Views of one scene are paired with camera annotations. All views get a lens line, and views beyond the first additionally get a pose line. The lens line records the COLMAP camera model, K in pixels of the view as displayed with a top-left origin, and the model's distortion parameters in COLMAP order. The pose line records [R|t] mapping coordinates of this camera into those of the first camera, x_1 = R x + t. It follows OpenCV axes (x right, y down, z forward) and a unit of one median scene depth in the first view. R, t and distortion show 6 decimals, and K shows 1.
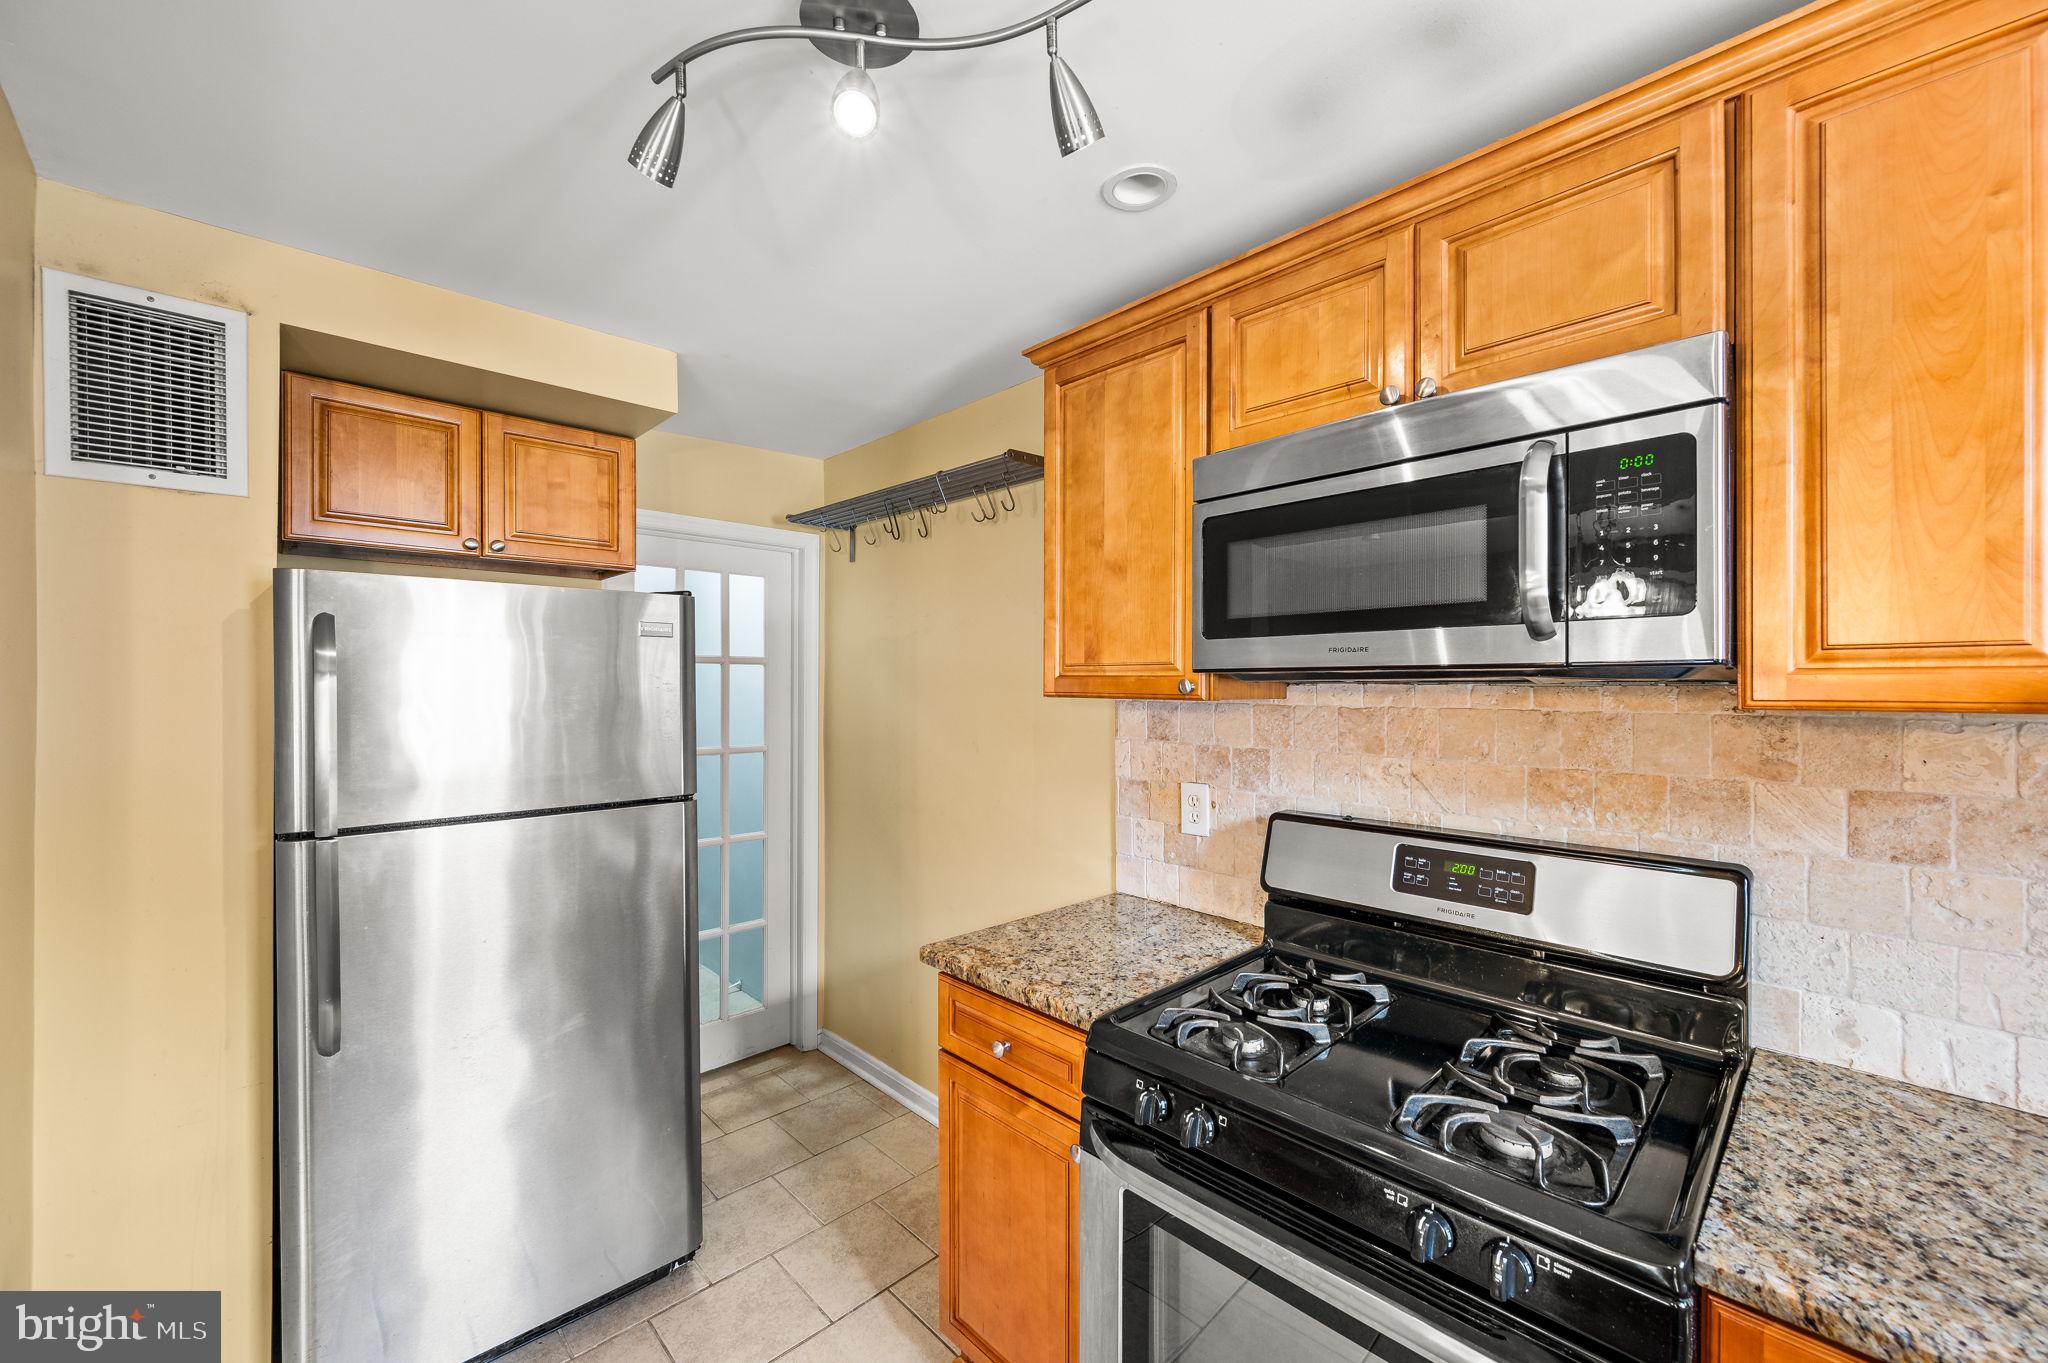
lens RADIAL K [[813.3, 0, 1043.2], [0, 813.3, 686.0], [0, 0, 1]] dist [0.000597, 0.000037]
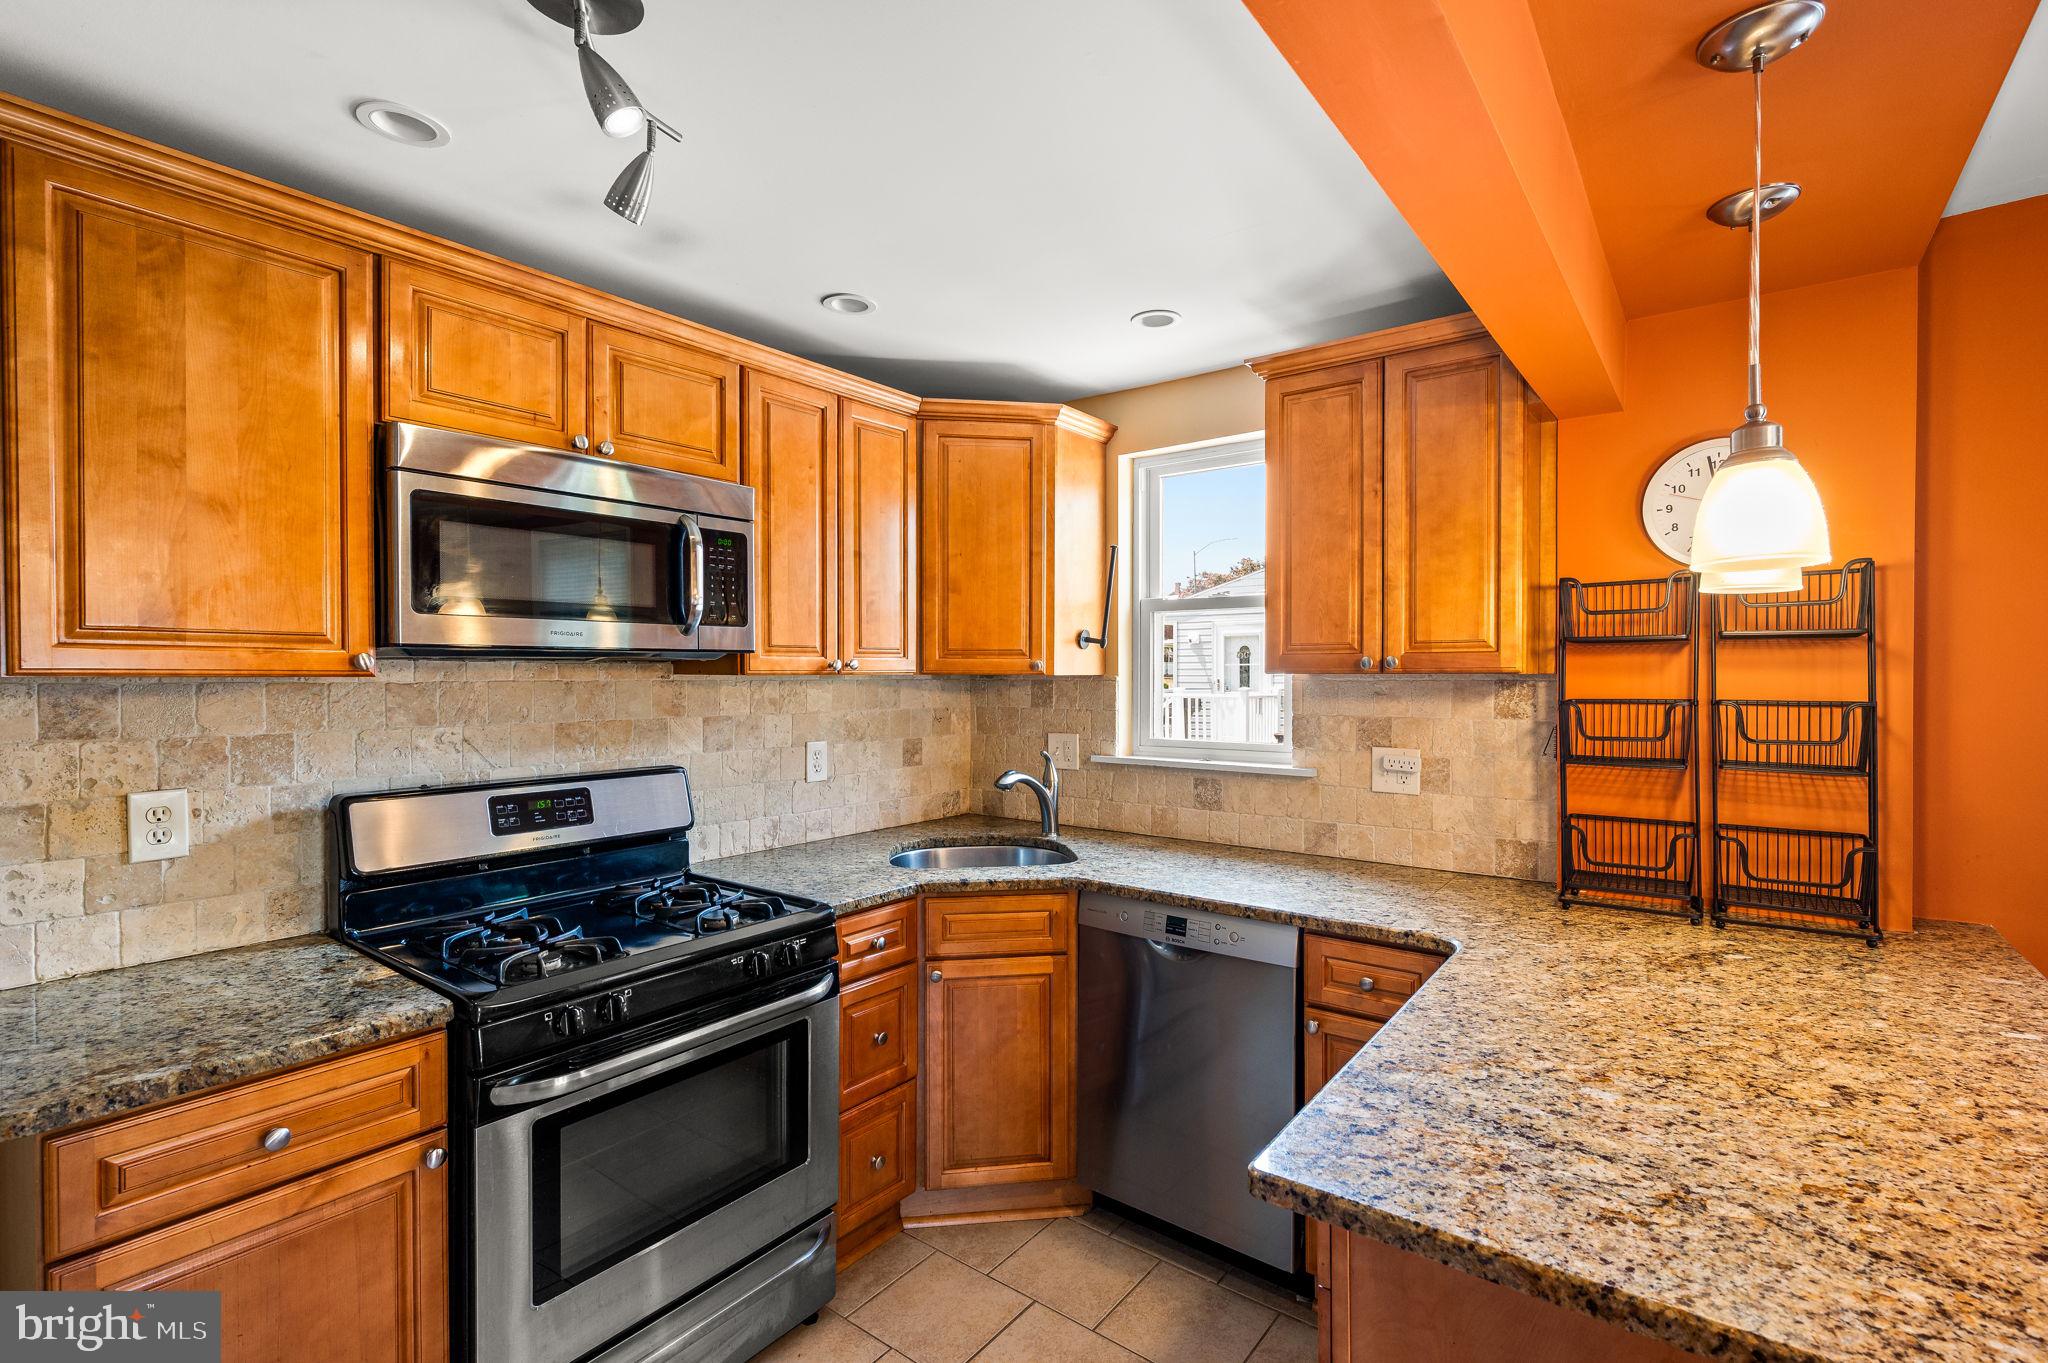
lens RADIAL K [[916.1, 0, 986.5], [0, 916.1, 679.0], [0, 0, 1]] dist [0.000887, -0.000014]
pose [[-0.113754, -0.008884, 0.993469, -0.938953], [0.001428, 0.999958, 0.009106, 0.012564], [-0.993508, 0.002454, -0.113737, 0.429822]]
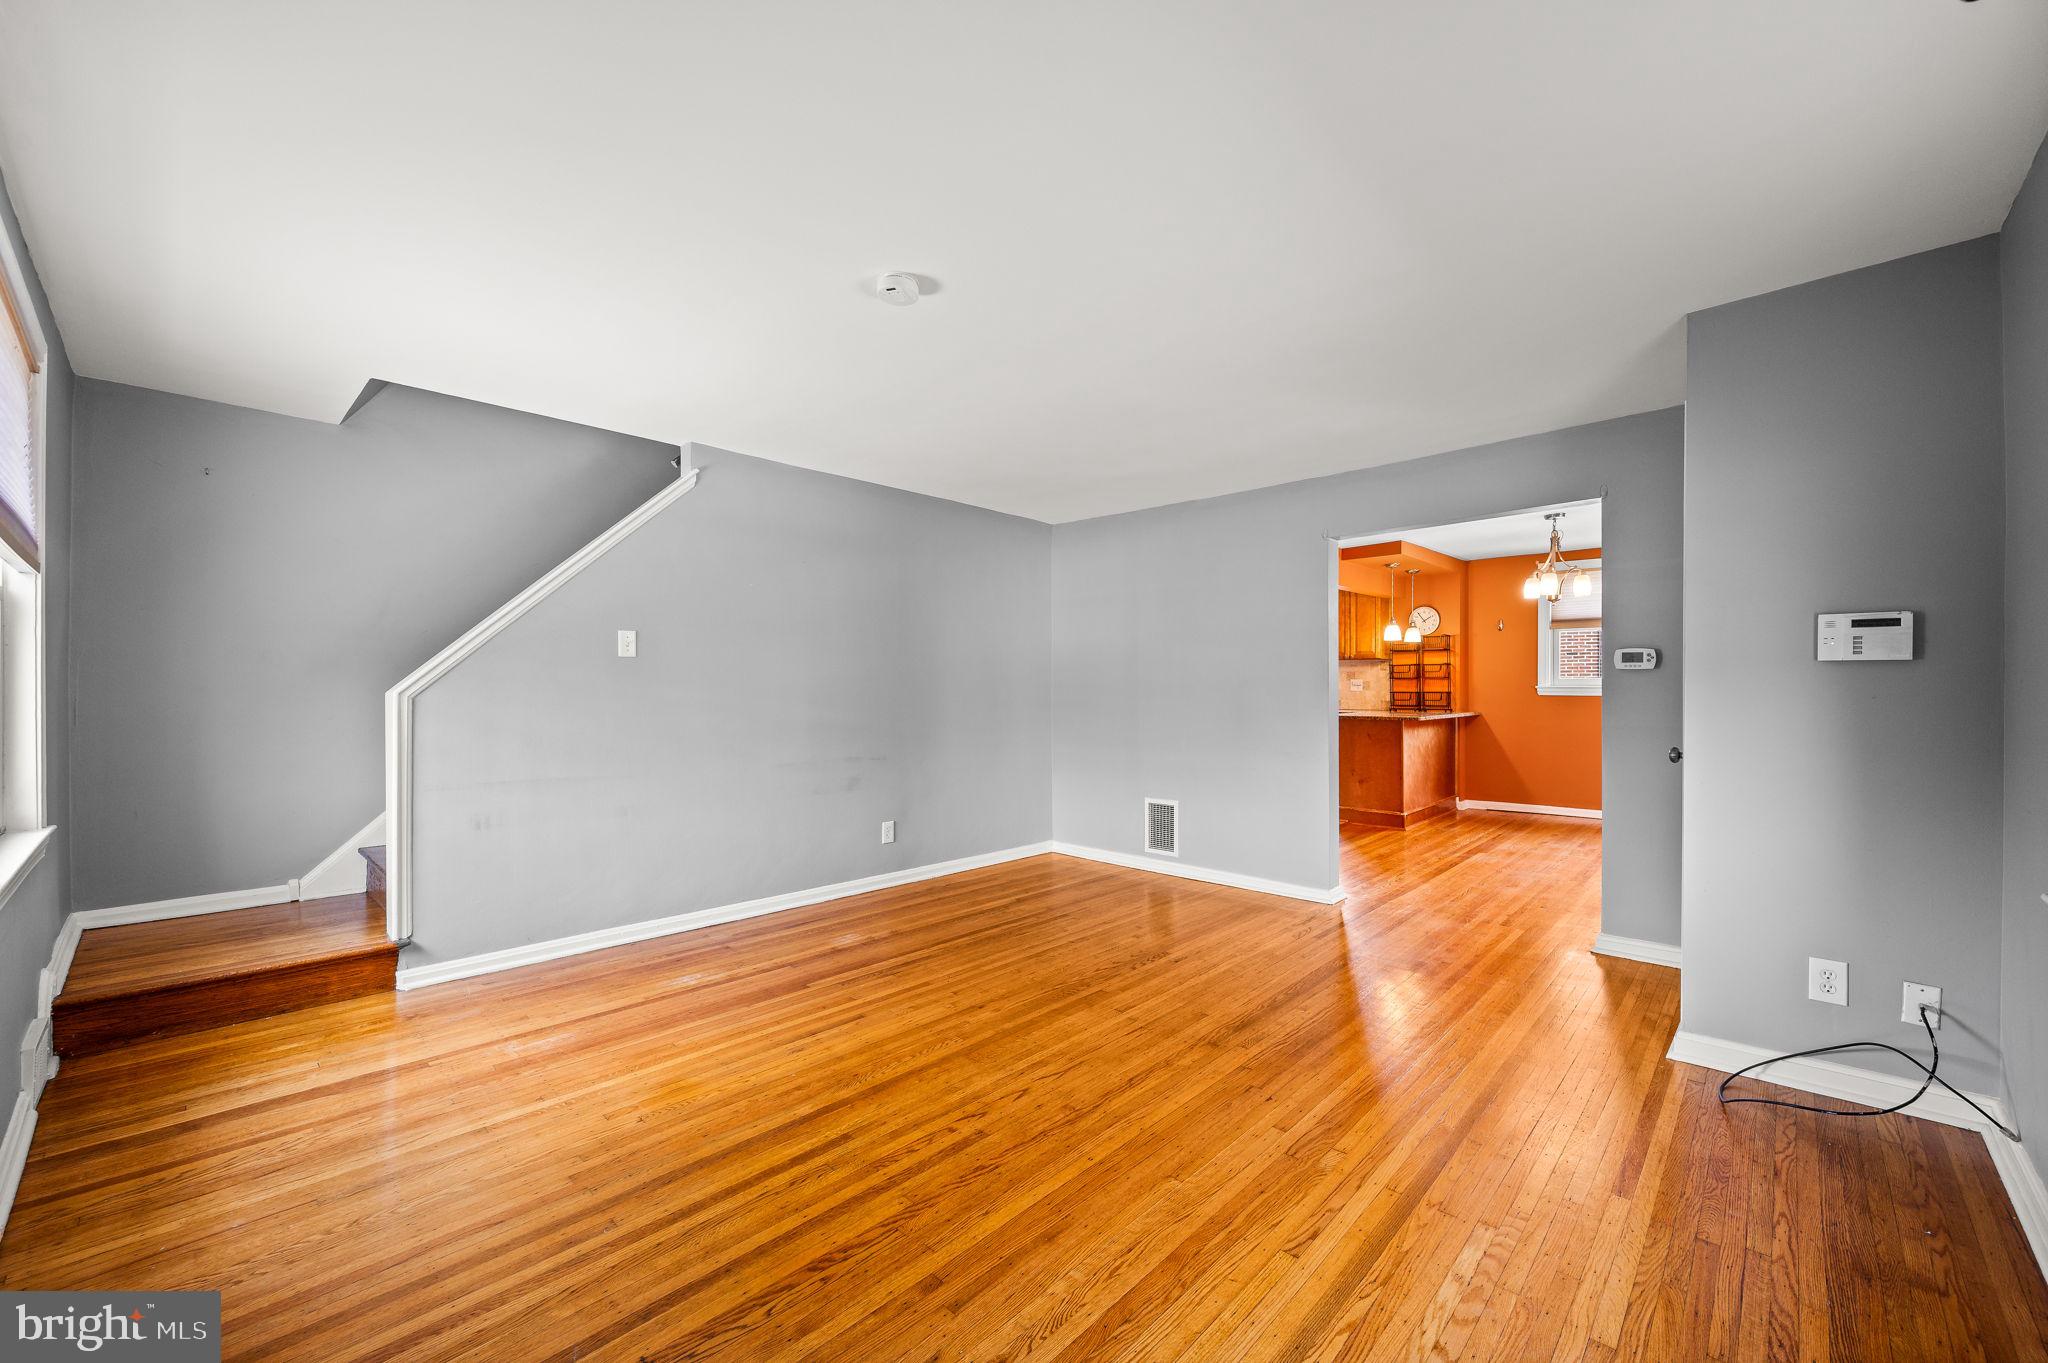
lens RADIAL K [[813.3, 0, 1036.6], [0, 813.3, 678.7], [0, 0, 1]] dist [0.000597, 0.000037]
pose [[-0.060739, 0.007189, 0.998128, -4.844521], [0.001392, 0.999974, -0.007118, 0.182593], [-0.998153, 0.000958, -0.060748, 2.052616]]
